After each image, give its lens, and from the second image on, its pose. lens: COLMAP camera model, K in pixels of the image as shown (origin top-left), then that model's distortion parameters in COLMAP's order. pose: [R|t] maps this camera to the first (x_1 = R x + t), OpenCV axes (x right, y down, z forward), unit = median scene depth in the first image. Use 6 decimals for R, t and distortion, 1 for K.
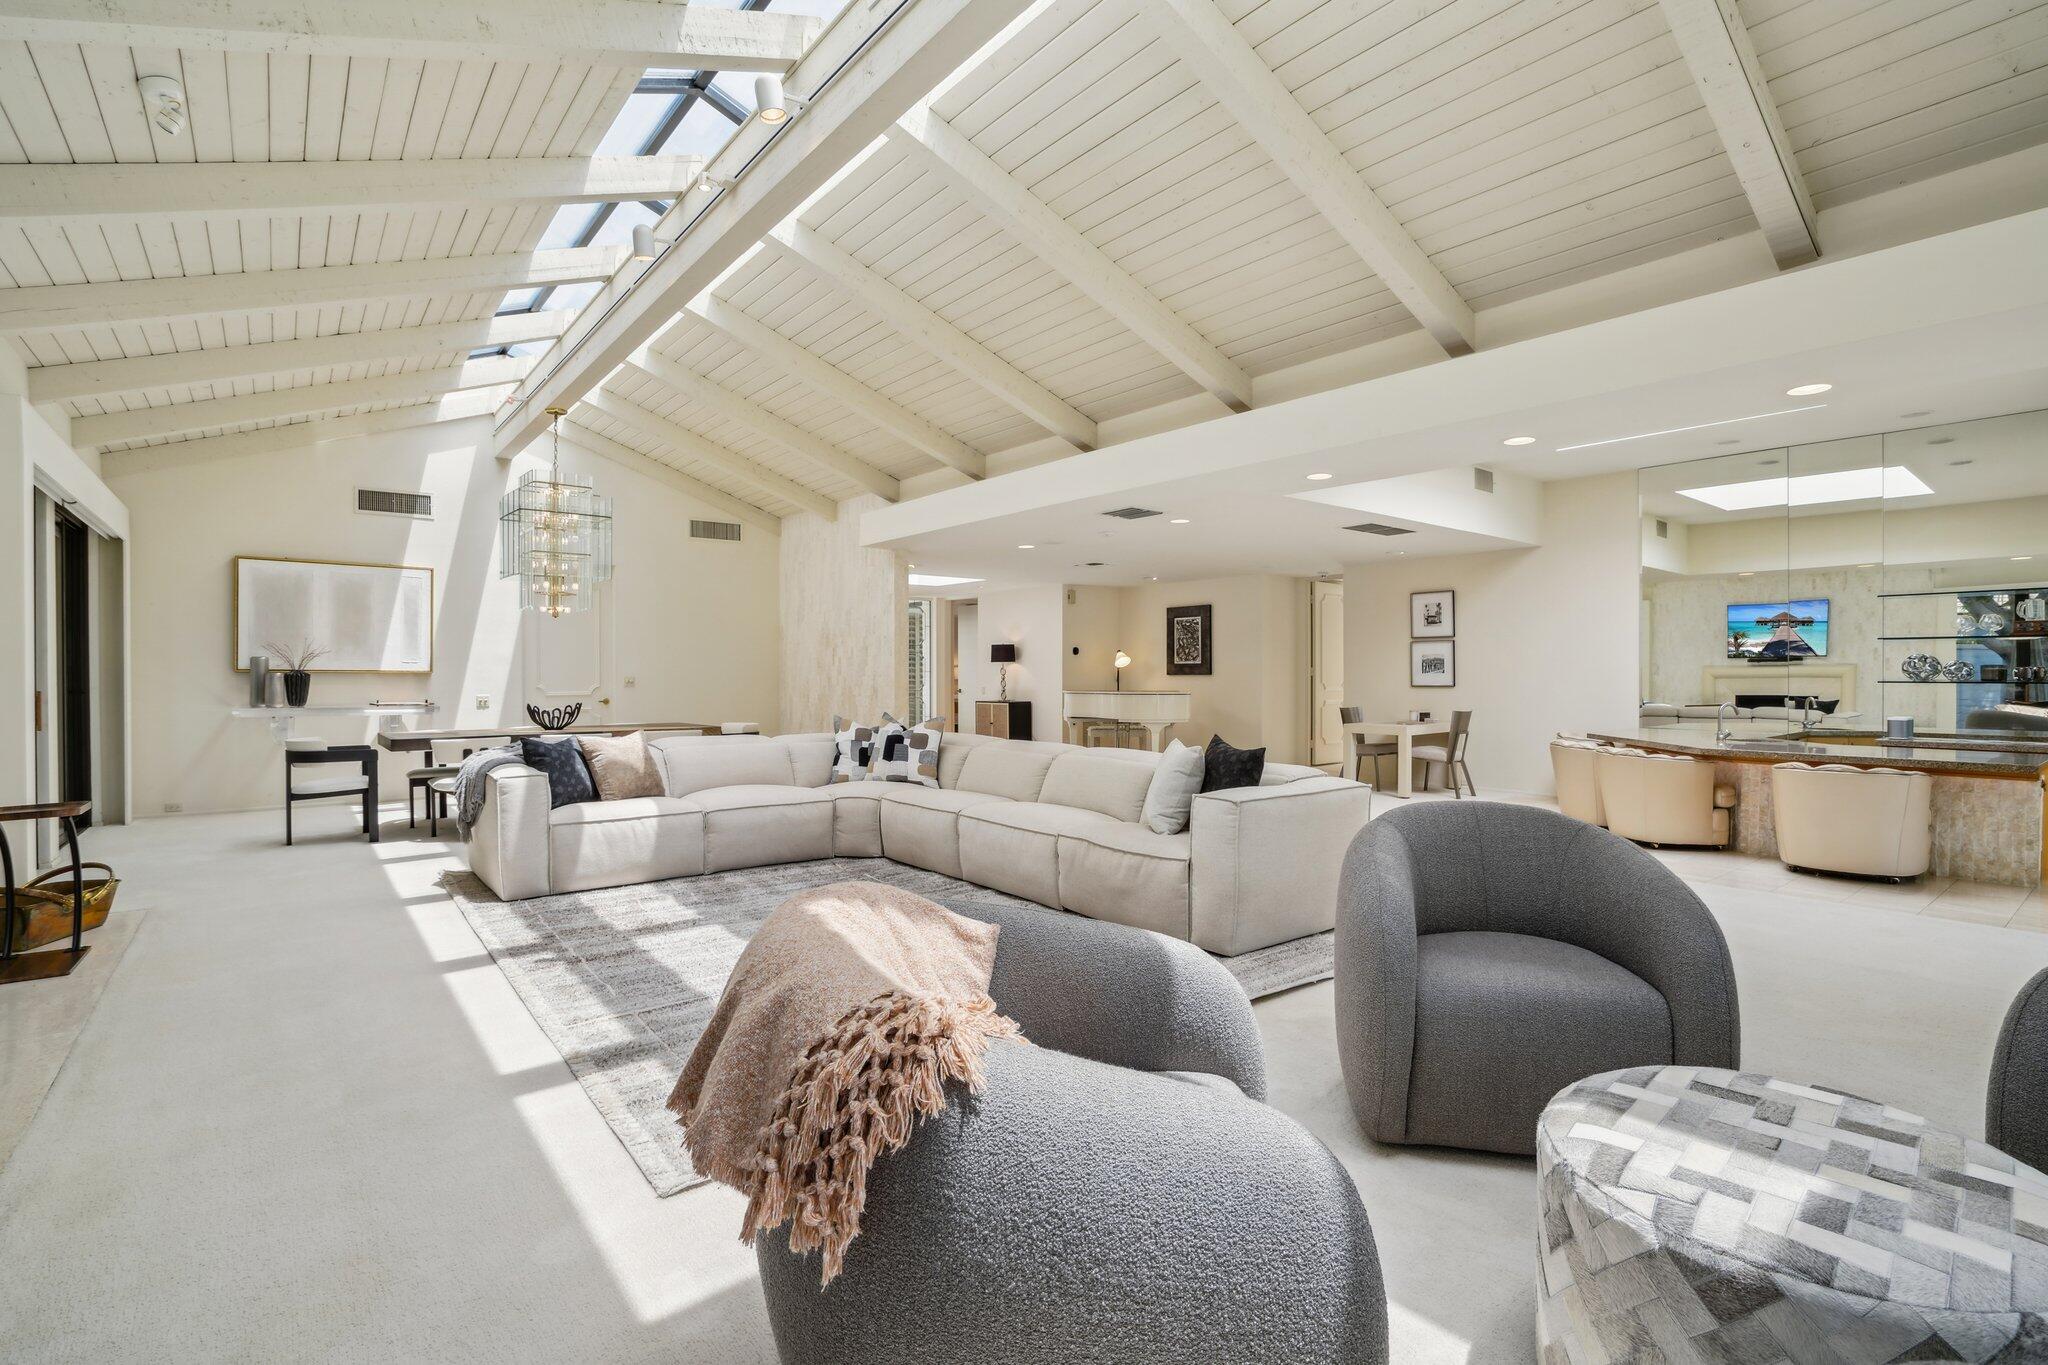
lens RADIAL K [[962.7, 0, 1025.1], [0, 962.7, 682.4], [0, 0, 1]] dist [-0.034567, 0.007545]
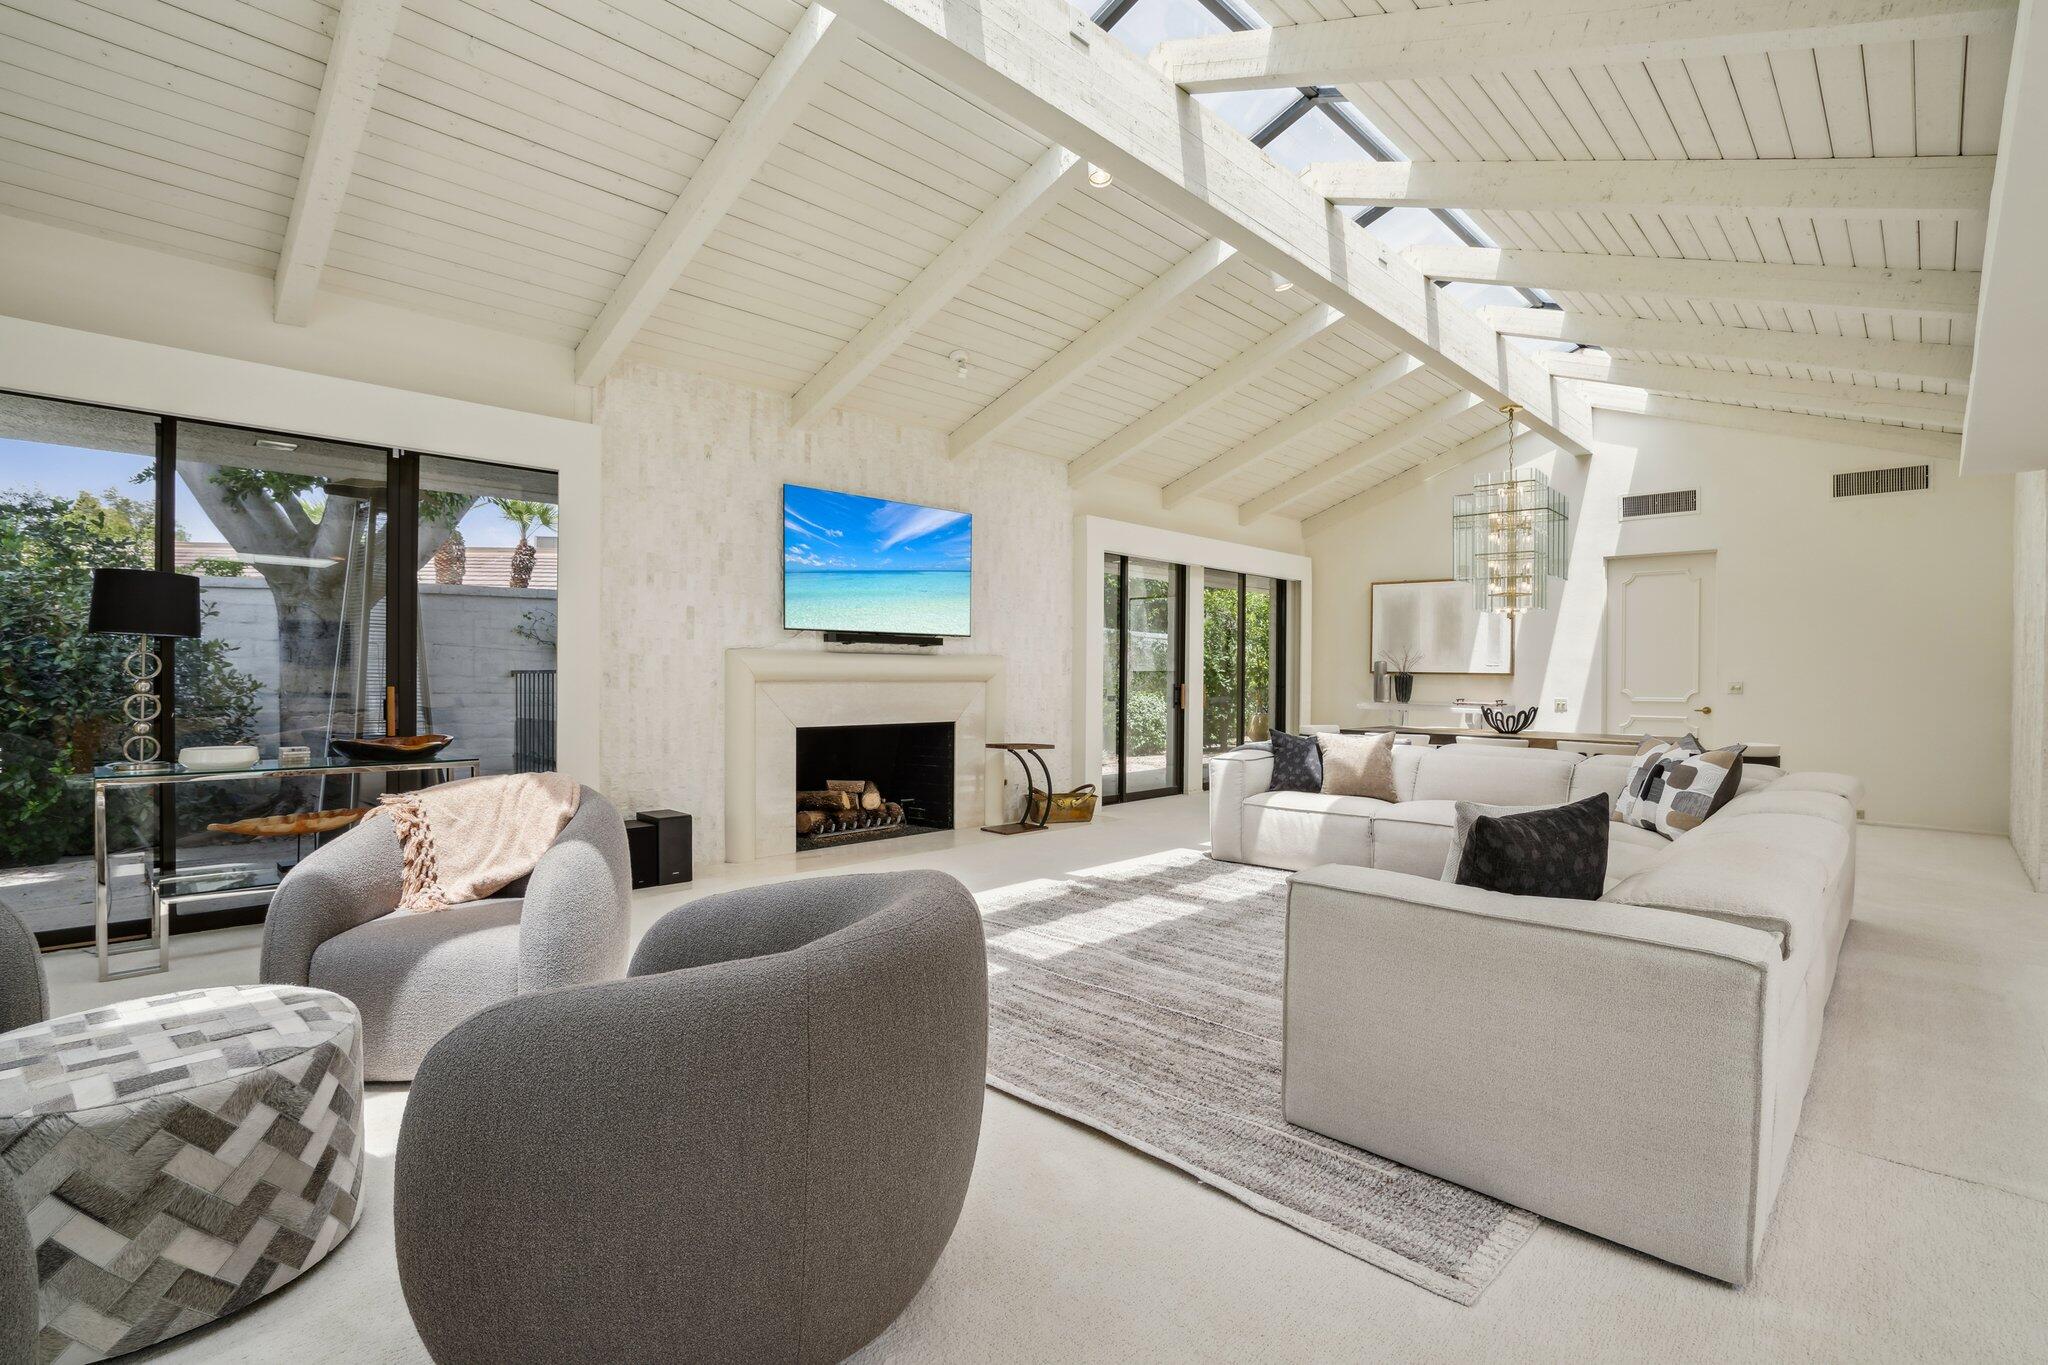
lens RADIAL K [[962.7, 0, 1014.3], [0, 962.7, 681.2], [0, 0, 1]] dist [-0.034567, 0.007545]
pose [[0.111463, 0.010794, -0.993710, 0.398058], [-0.017103, 0.999814, 0.008941, -0.003696], [0.993621, 0.015999, 0.111627, 0.361990]]
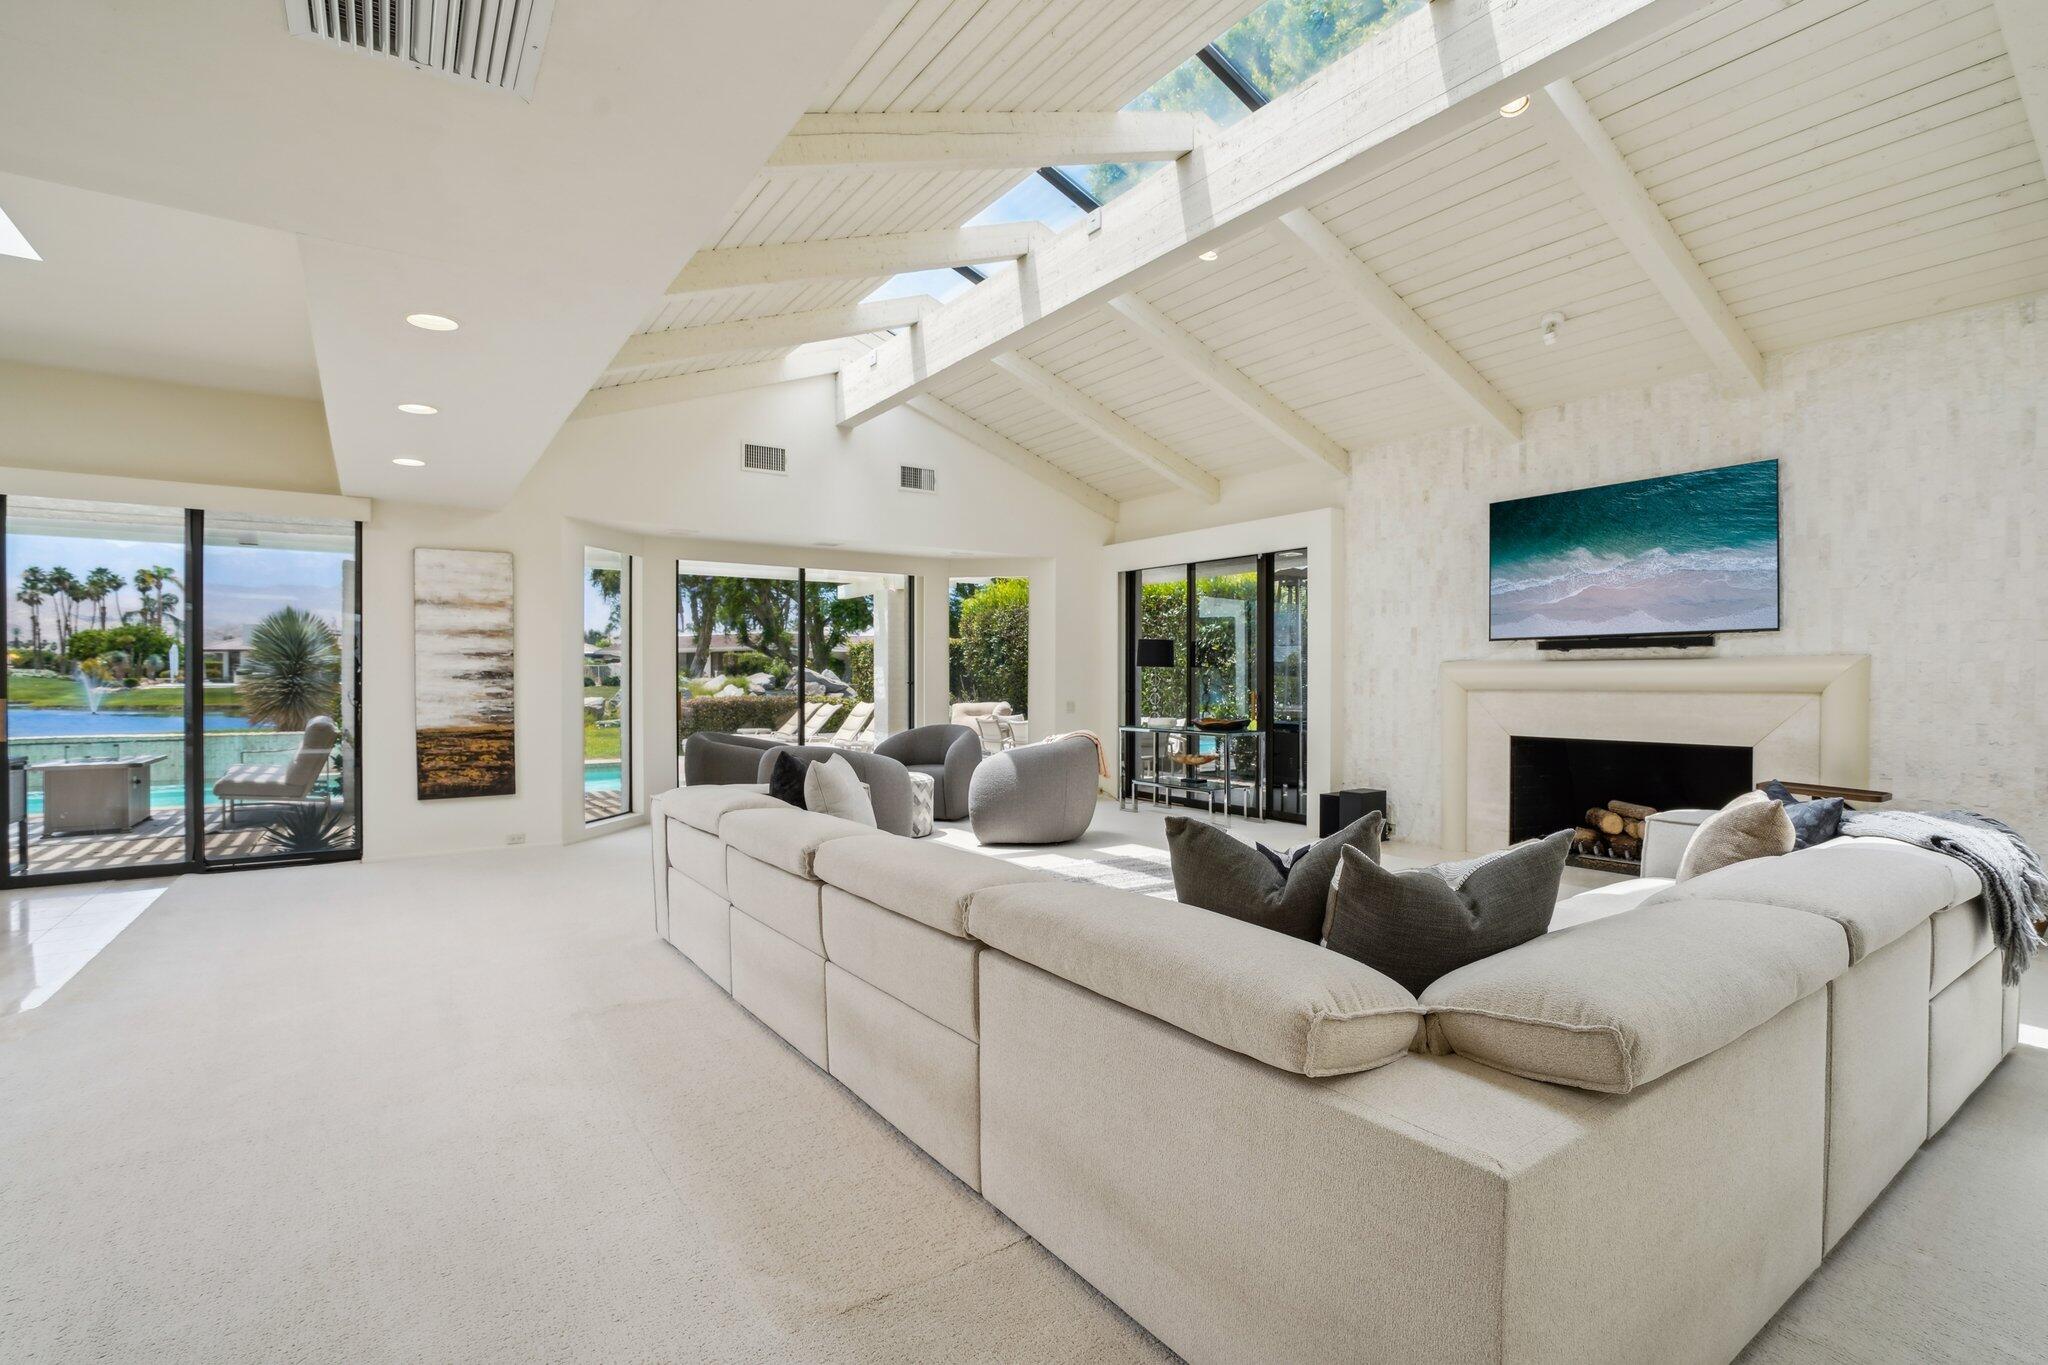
lens RADIAL K [[962.7, 0, 1034.5], [0, 962.7, 686.3], [0, 0, 1]] dist [-0.034567, 0.007545]
pose [[-0.998011, -0.000380, 0.063035, -0.041268], [0.000596, 0.999880, 0.015455, -0.009513], [-0.063034, 0.015462, -0.997892, 1.071495]]
